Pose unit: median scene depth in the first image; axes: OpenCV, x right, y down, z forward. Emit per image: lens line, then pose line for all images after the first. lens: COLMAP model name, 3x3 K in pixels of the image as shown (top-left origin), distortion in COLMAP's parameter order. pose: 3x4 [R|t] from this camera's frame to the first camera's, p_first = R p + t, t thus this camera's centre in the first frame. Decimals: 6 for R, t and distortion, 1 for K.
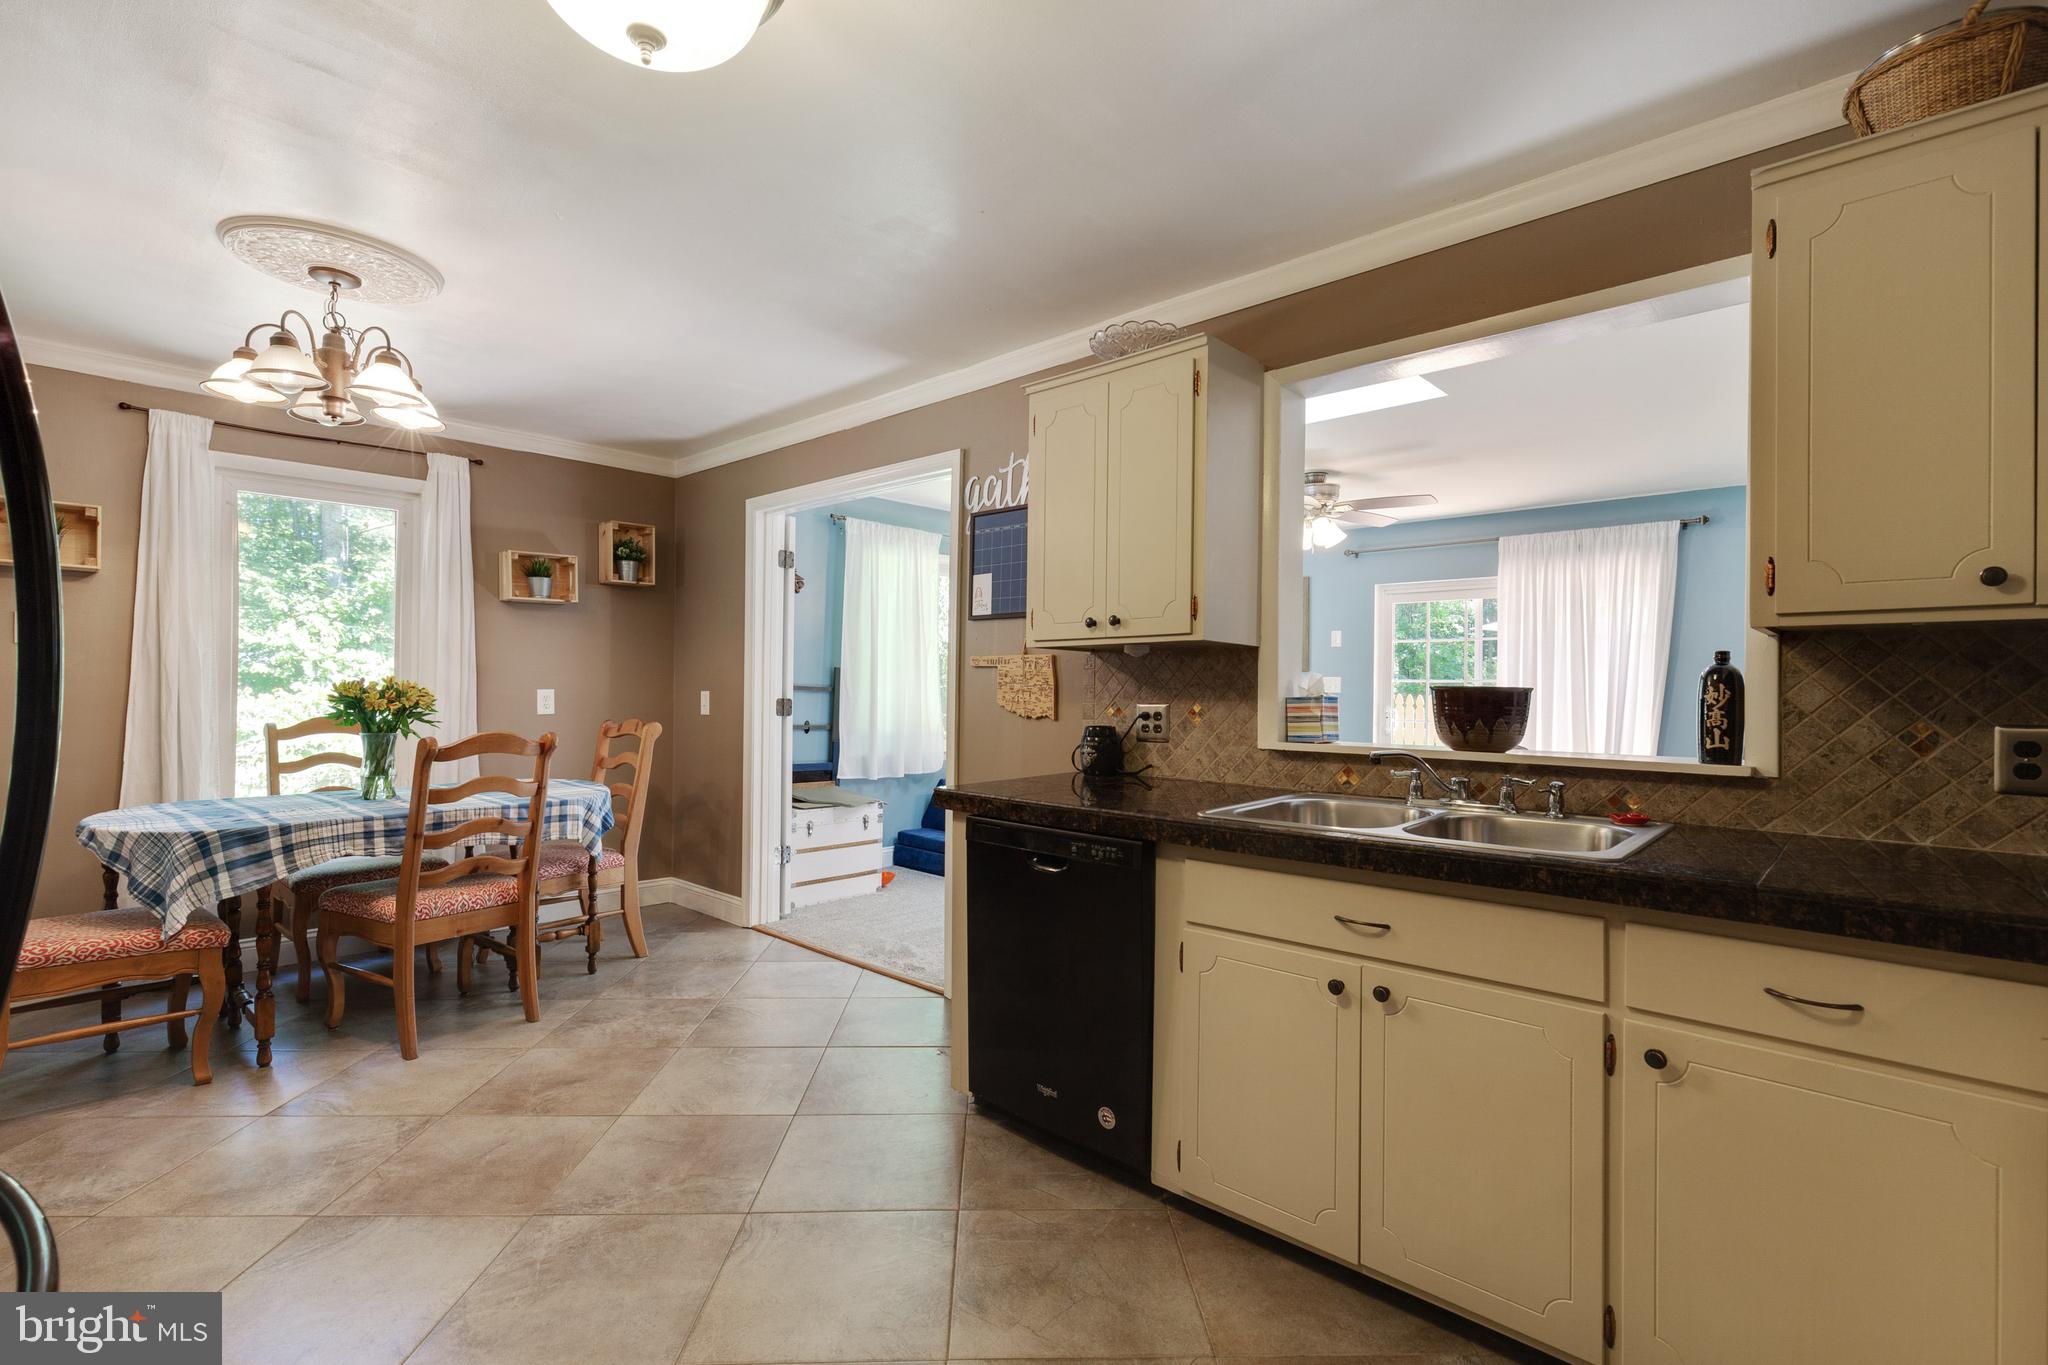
lens RADIAL K [[939.0, 0, 1021.5], [0, 939.0, 689.0], [0, 0, 1]] dist [0.008960, 0.000133]
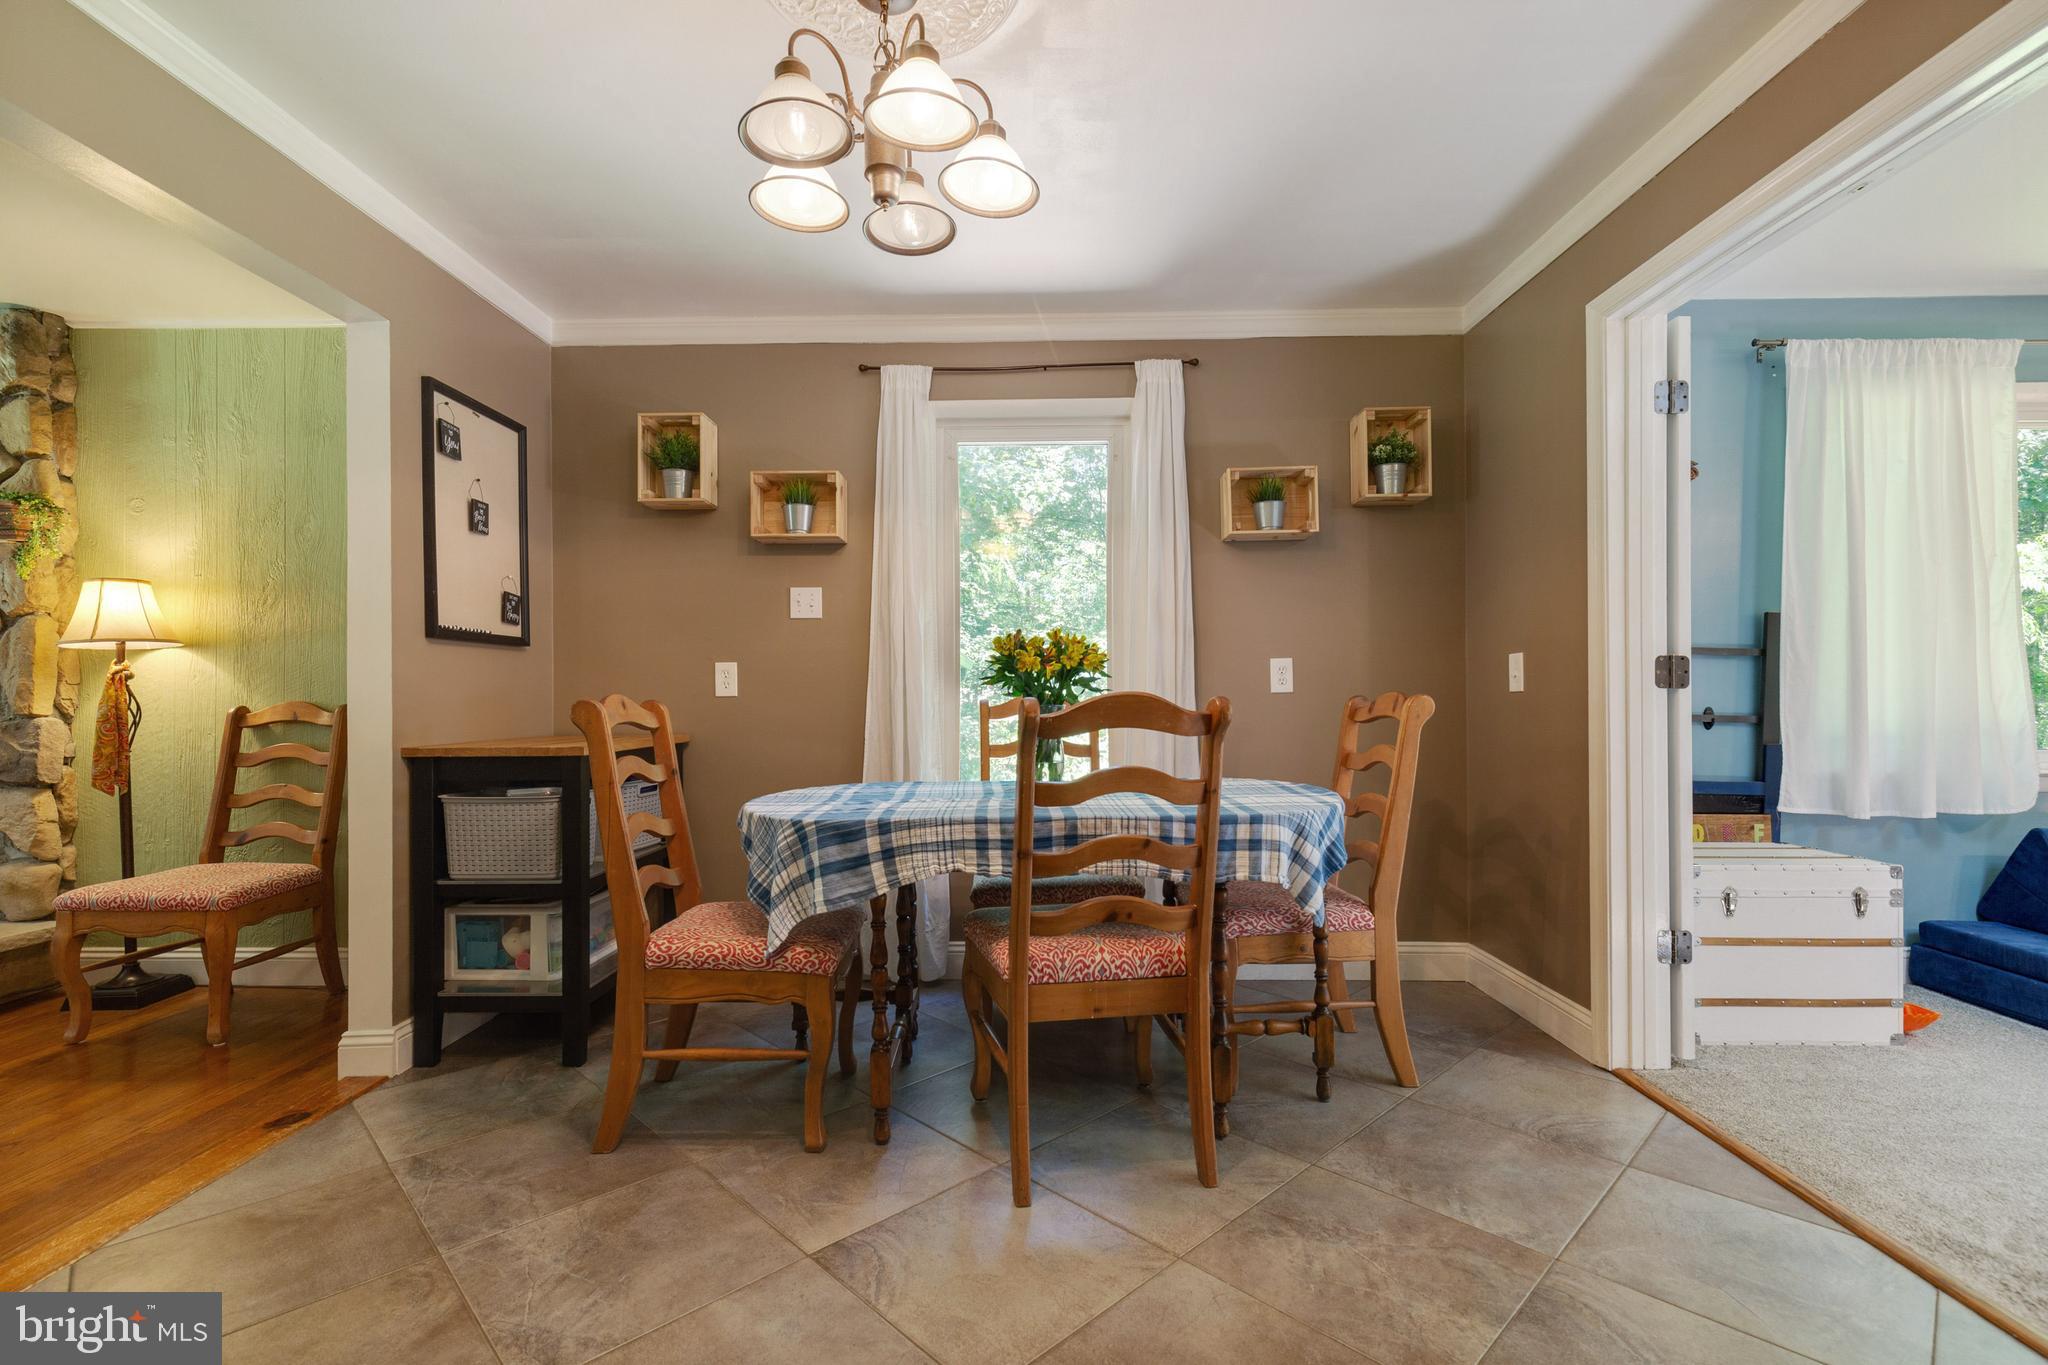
lens RADIAL K [[939.0, 0, 1021.5], [0, 939.0, 689.0], [0, 0, 1]] dist [0.008960, 0.000133]
pose [[0.680793, -0.019861, -0.732207, -0.148056], [0.010073, 0.999792, -0.017753, 0.046839], [0.732407, 0.004710, 0.680851, 0.478922]]
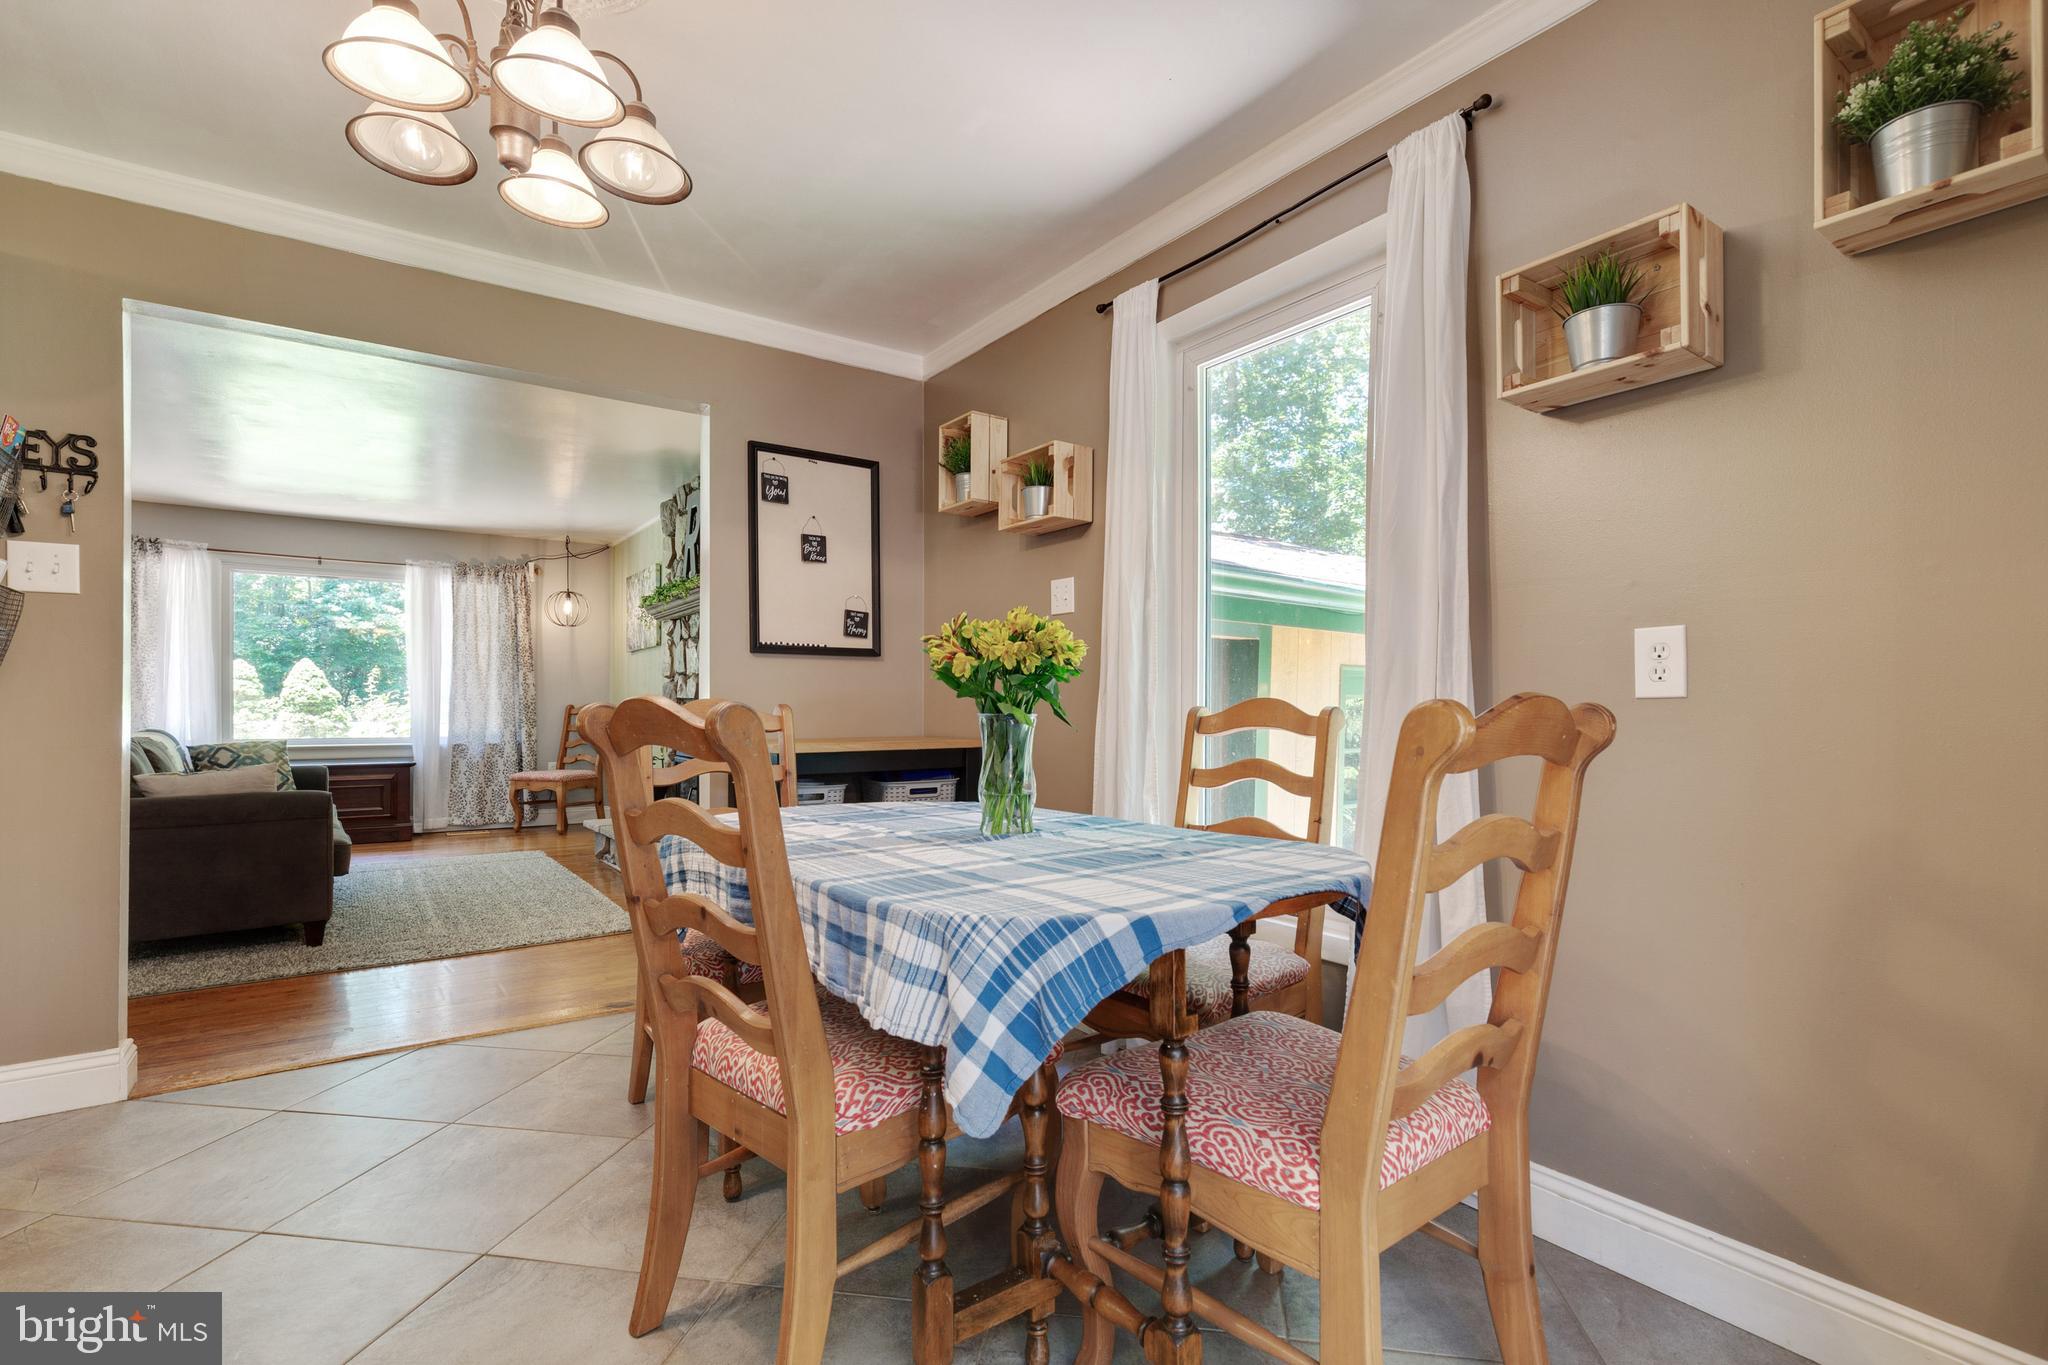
lens RADIAL K [[952.7, 0, 1032.1], [0, 952.7, 705.7], [0, 0, 1]] dist [0.002824, 0.000215]
pose [[-0.184439, -0.009672, -0.982796, -0.148149], [-0.005932, 0.999944, -0.008728, 0.046618], [0.982826, 0.004220, -0.184486, 1.114146]]
